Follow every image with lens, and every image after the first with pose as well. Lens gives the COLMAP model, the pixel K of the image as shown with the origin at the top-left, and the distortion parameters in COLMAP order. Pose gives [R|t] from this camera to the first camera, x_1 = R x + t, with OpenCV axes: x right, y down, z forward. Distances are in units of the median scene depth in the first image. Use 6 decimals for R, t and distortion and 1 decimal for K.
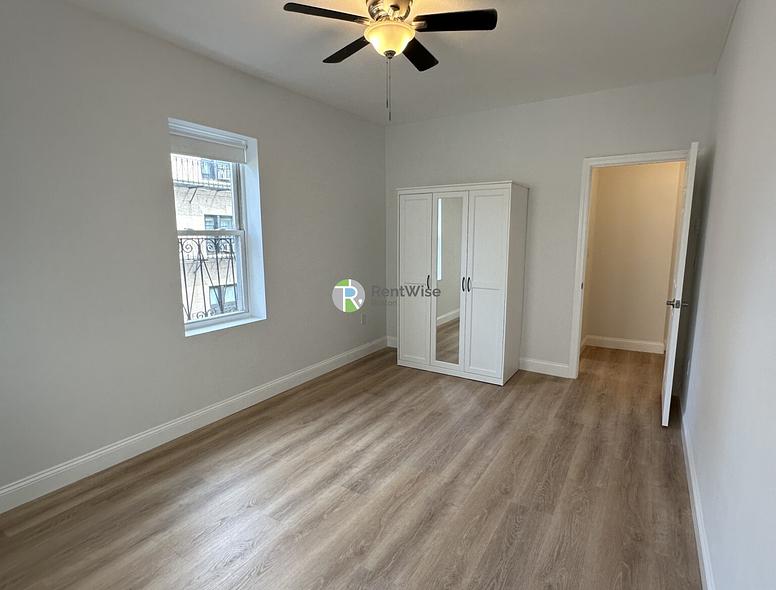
lens RADIAL K [[409.9, 0, 388.0], [0, 409.9, 295.0], [0, 0, 1]] dist [-0.001701, 0.000110]
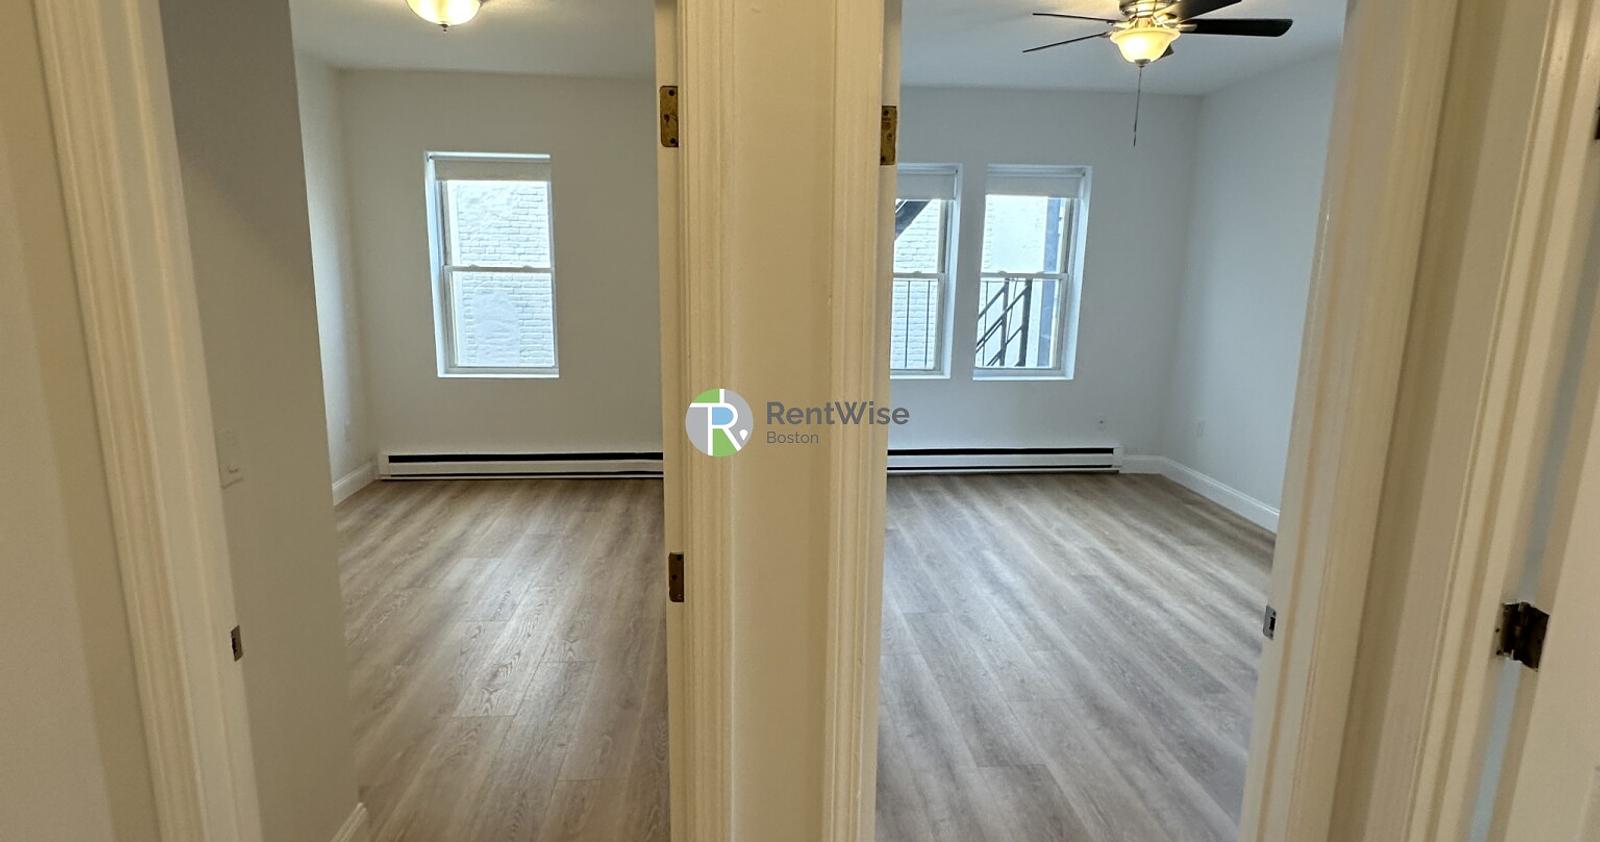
lens RADIAL K [[849.1, 0, 804.2], [0, 849.1, 422.9], [0, 0, 1]] dist [0.003664, -0.000328]
pose [[-0.796236, 0.110155, -0.594874, 1.046395], [-0.099162, 0.946223, 0.307943, -0.249925], [0.596805, 0.304185, -0.742493, 1.367379]]
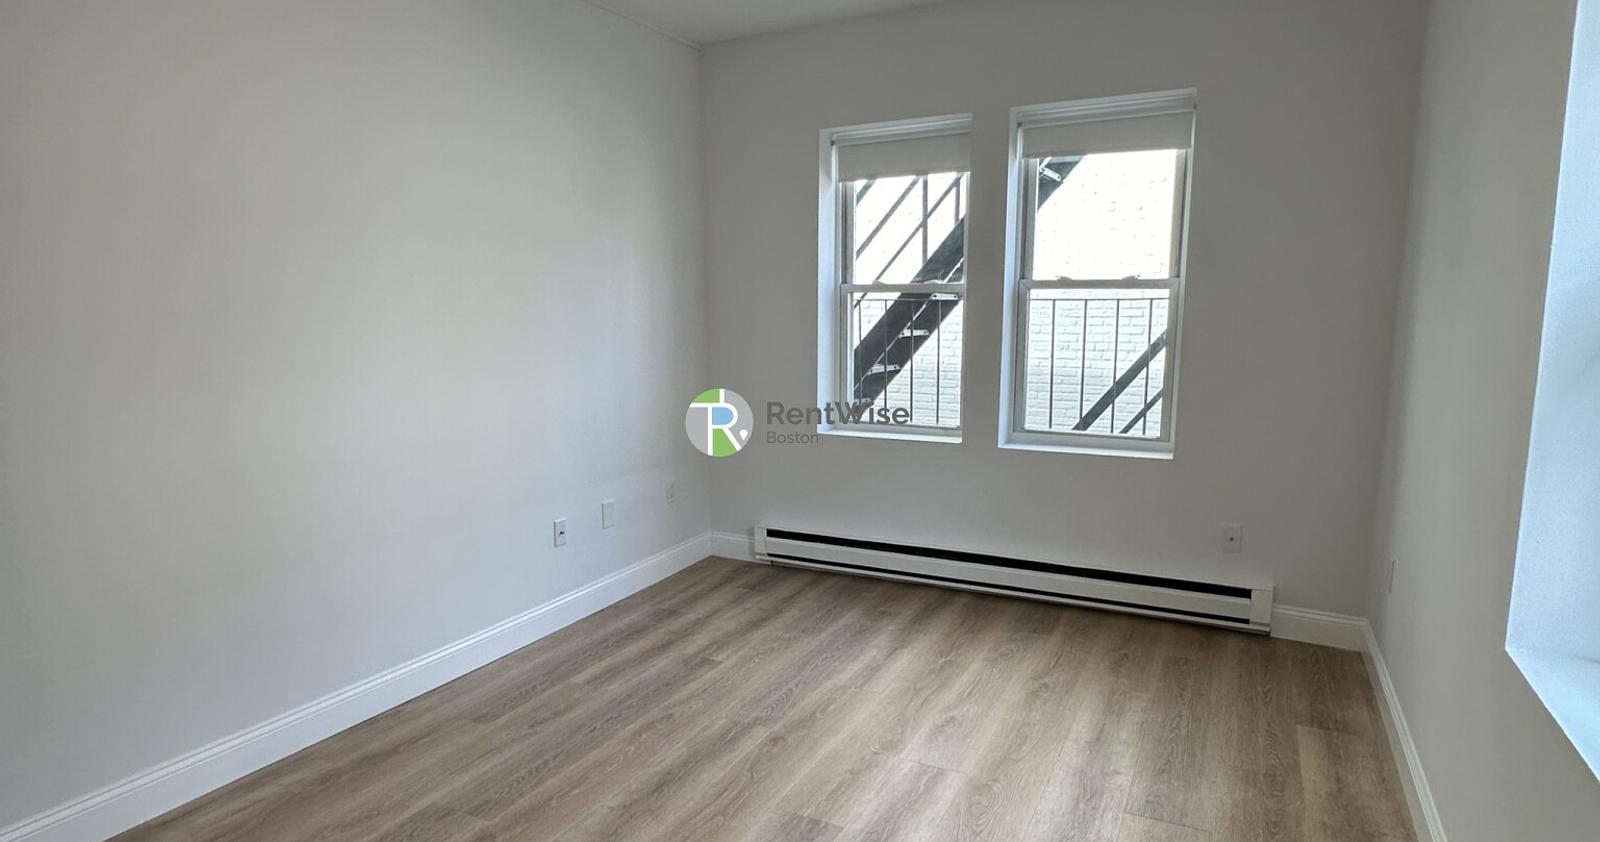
lens RADIAL K [[894.1, 0, 803.4], [0, 894.1, 425.1], [0, 0, 1]] dist [-0.004461, -0.000628]
pose [[-0.995584, 0.019723, -0.091785, 0.008774], [-0.006973, 0.959446, 0.281807, -0.177633], [0.093621, 0.281203, -0.955071, 1.323525]]
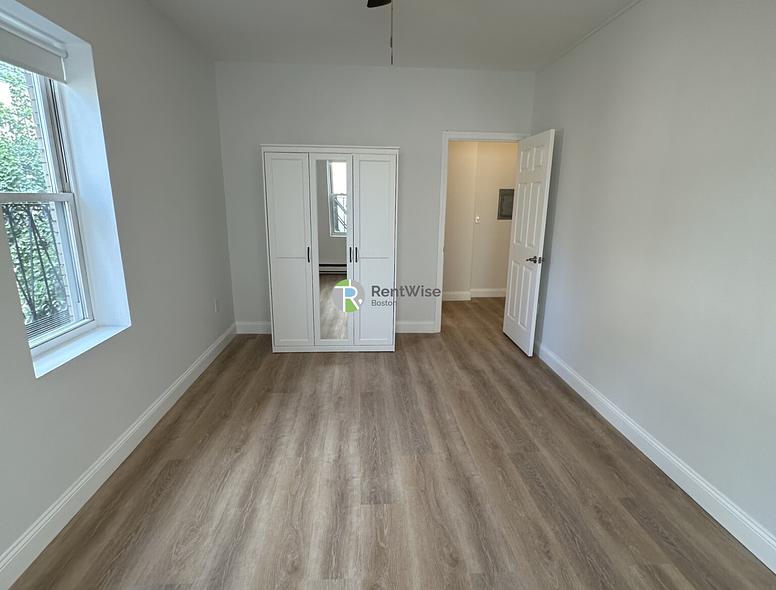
lens RADIAL K [[409.9, 0, 388.0], [0, 409.9, 295.0], [0, 0, 1]] dist [-0.001701, 0.000110]
pose [[0.807551, -0.123957, 0.576624, -0.367829], [0.073217, 0.991172, 0.110533, -0.040227], [-0.585235, -0.047043, 0.809498, 0.217684]]
